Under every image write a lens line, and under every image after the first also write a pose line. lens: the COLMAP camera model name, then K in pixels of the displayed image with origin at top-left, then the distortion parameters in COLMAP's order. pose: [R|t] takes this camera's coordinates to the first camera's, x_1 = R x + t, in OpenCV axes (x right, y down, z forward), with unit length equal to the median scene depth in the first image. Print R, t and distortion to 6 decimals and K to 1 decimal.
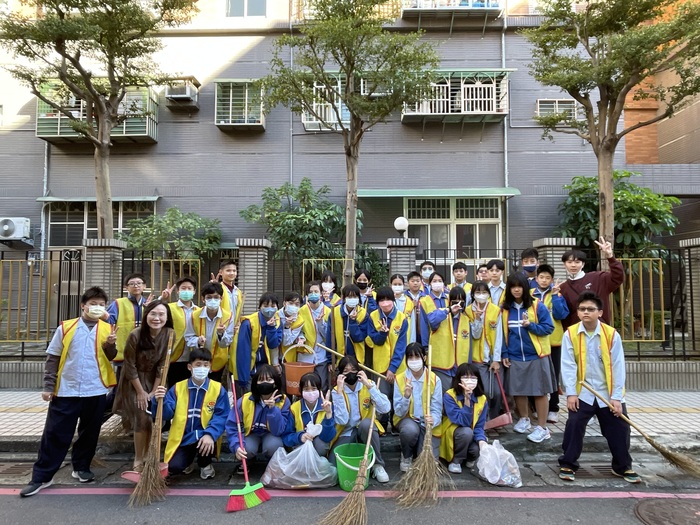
lens RADIAL K [[461.2, 0, 350.0], [0, 461.2, 262.5], [0, 0, 1]] dist [-0.000653, -0.002022]
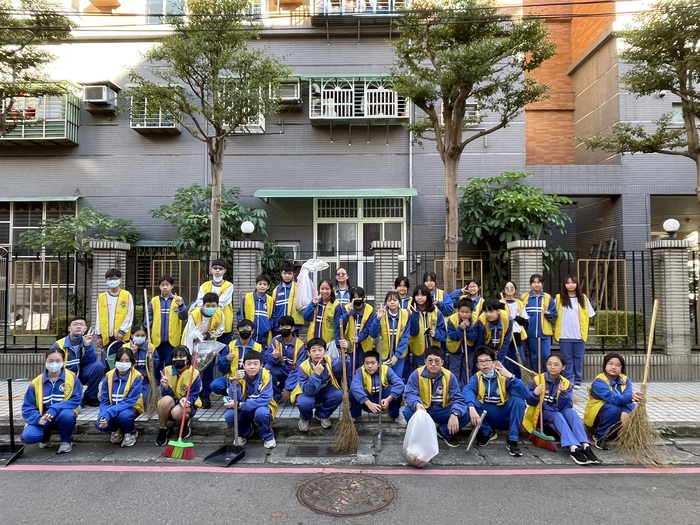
lens RADIAL K [[453.4, 0, 344.0], [0, 453.4, 266.2], [0, 0, 1]] dist [0.002011, -0.006265]
pose [[0.999998, 0.000350, -0.001776, 0.194493], [-0.000304, 0.999653, 0.026342, -0.012059], [0.001785, -0.026341, 0.999651, -0.037970]]
